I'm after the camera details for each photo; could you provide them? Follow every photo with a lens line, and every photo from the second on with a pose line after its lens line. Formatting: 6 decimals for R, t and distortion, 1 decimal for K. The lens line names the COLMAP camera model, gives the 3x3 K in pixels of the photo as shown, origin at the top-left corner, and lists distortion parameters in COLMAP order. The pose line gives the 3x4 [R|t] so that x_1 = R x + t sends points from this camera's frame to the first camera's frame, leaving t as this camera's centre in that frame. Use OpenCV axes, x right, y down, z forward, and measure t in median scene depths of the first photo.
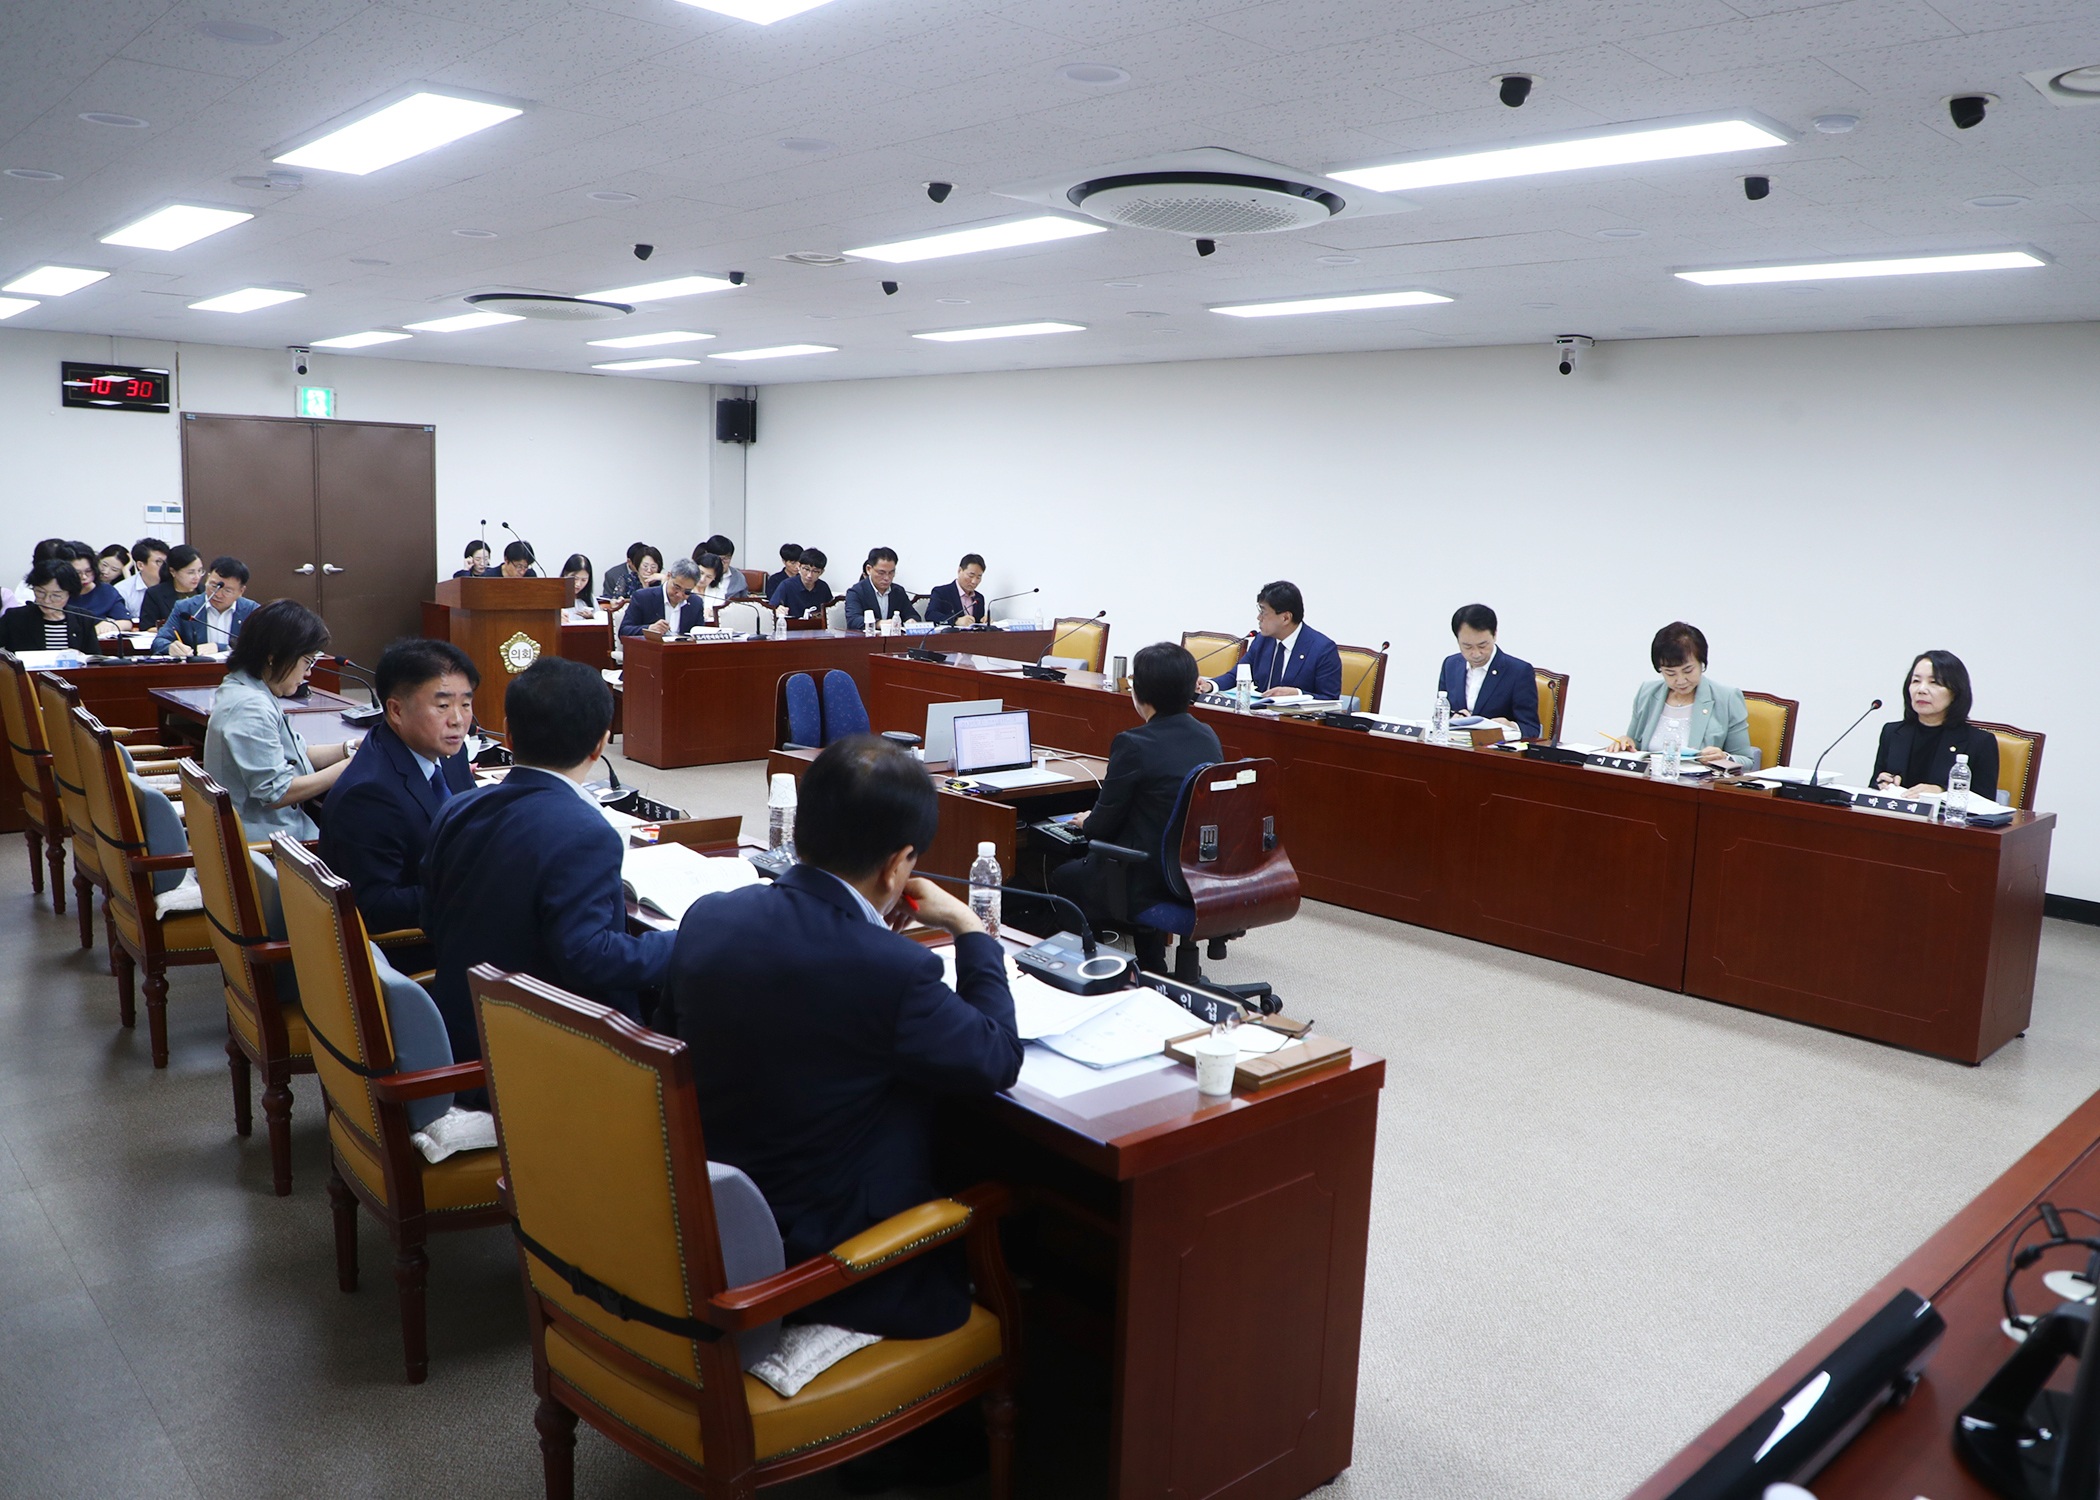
lens RADIAL K [[1641.1, 0, 1060.9], [0, 1641.1, 751.4], [0, 0, 1]] dist [-0.000446, 0.001476]
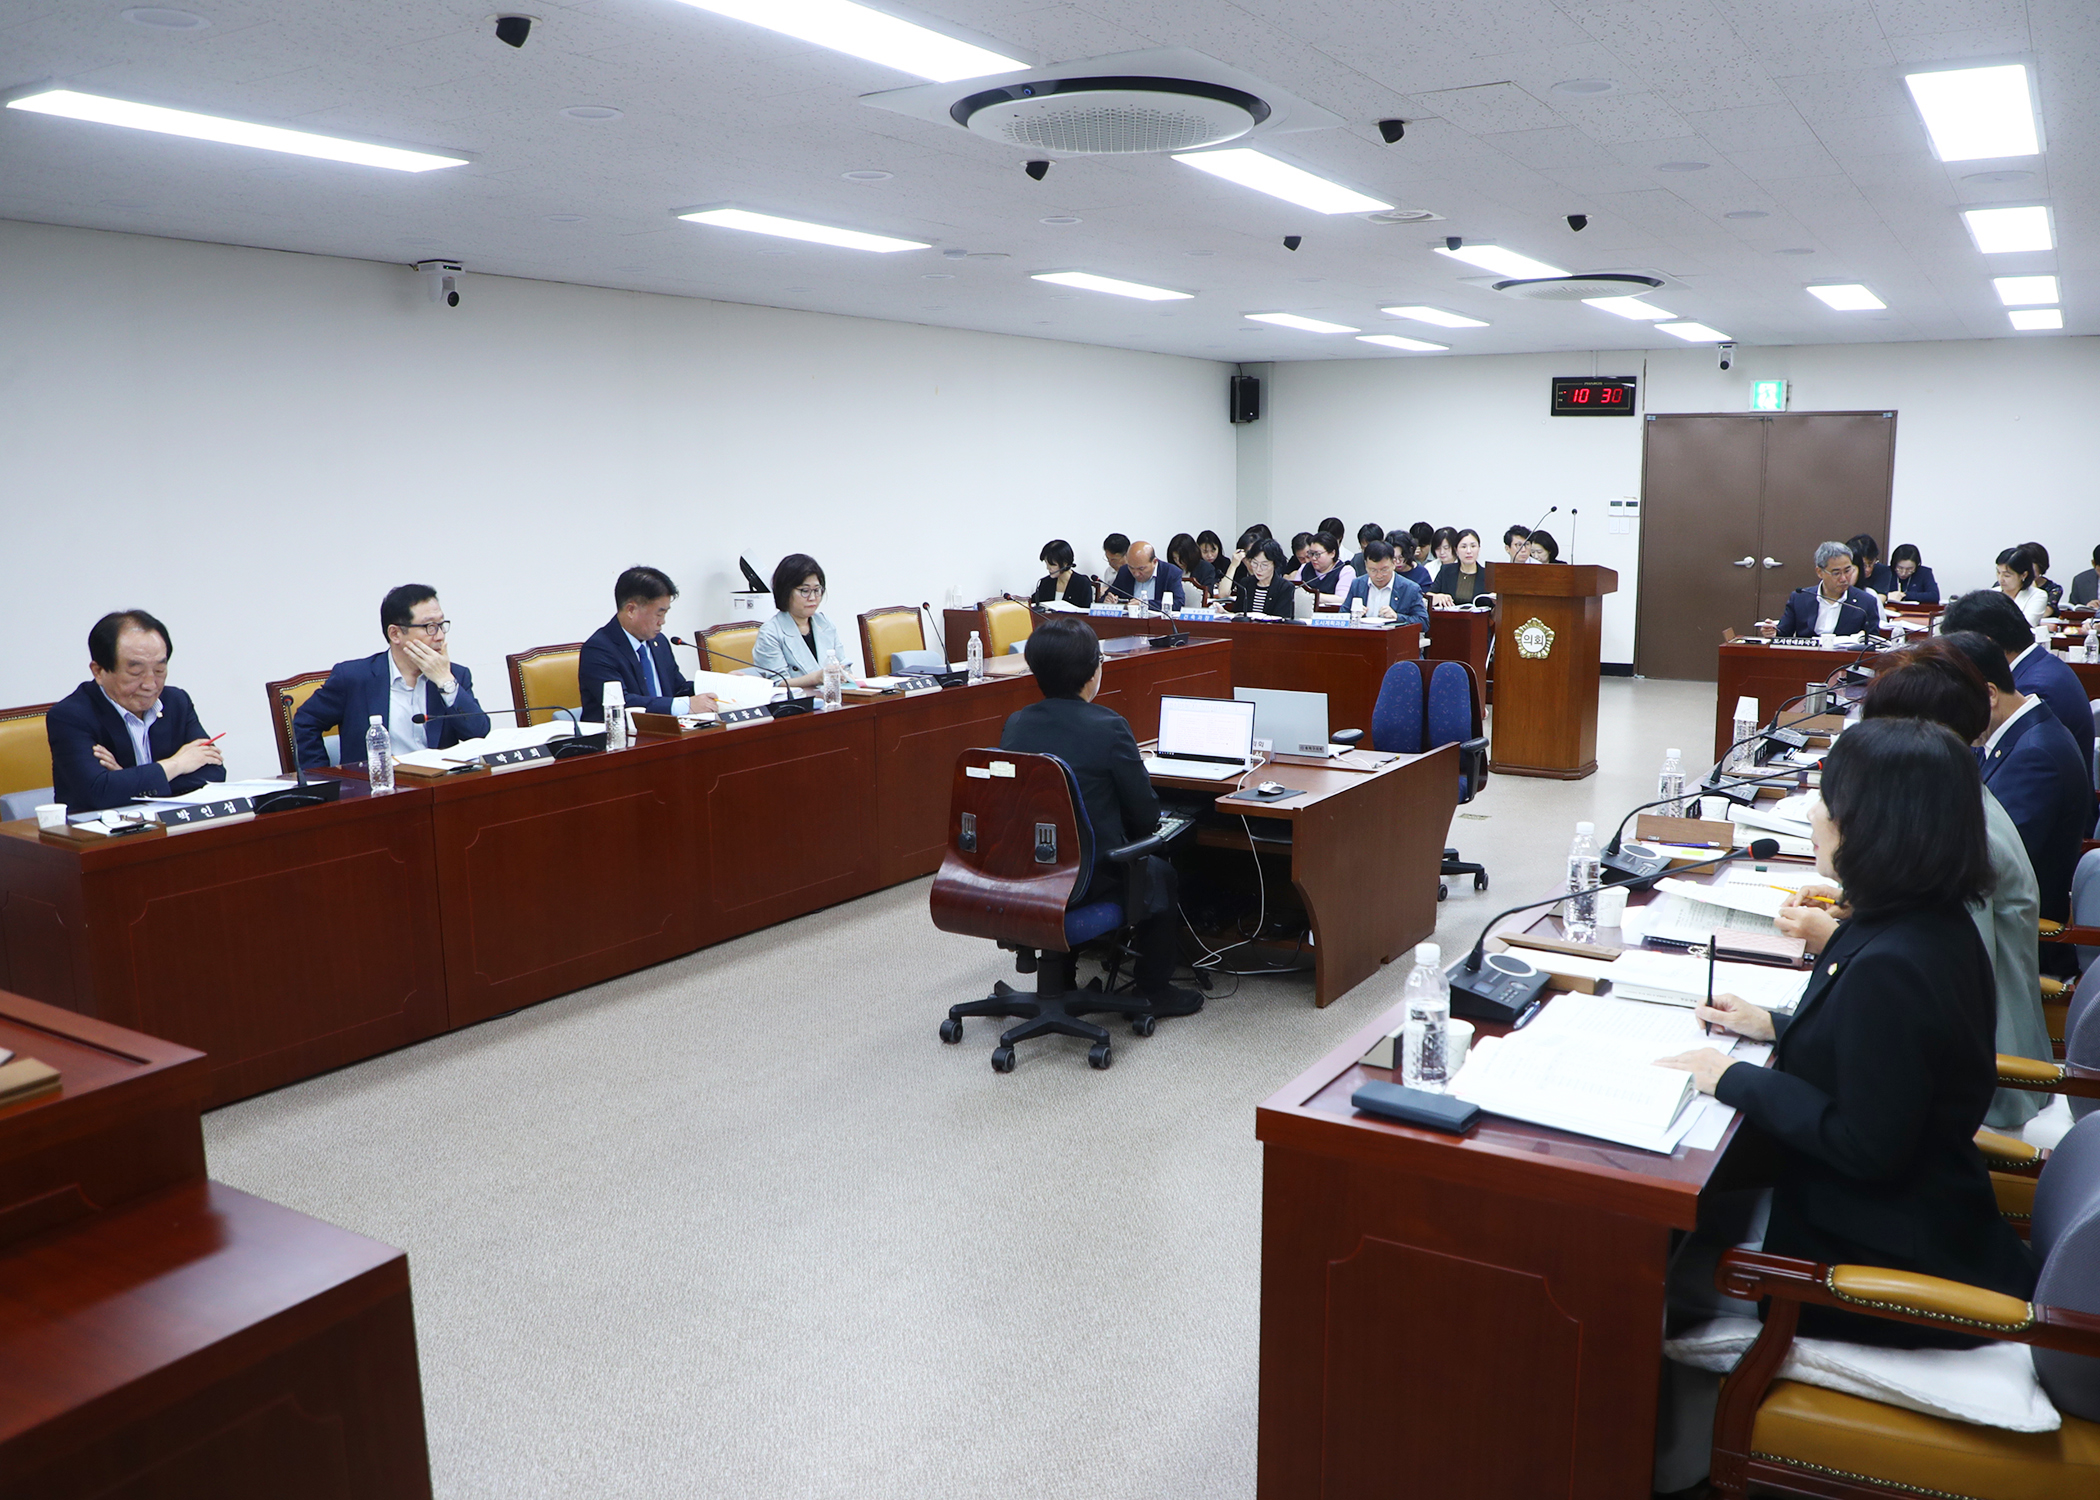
lens RADIAL K [[1641.1, 0, 1062.0], [0, 1641.1, 749.1], [0, 0, 1]] dist [-0.000446, 0.001476]
pose [[0.296314, 0.132122, -0.945908, 0.946851], [-0.140564, 0.985634, 0.093638, -0.081688], [0.944690, 0.105214, 0.310628, 0.741473]]
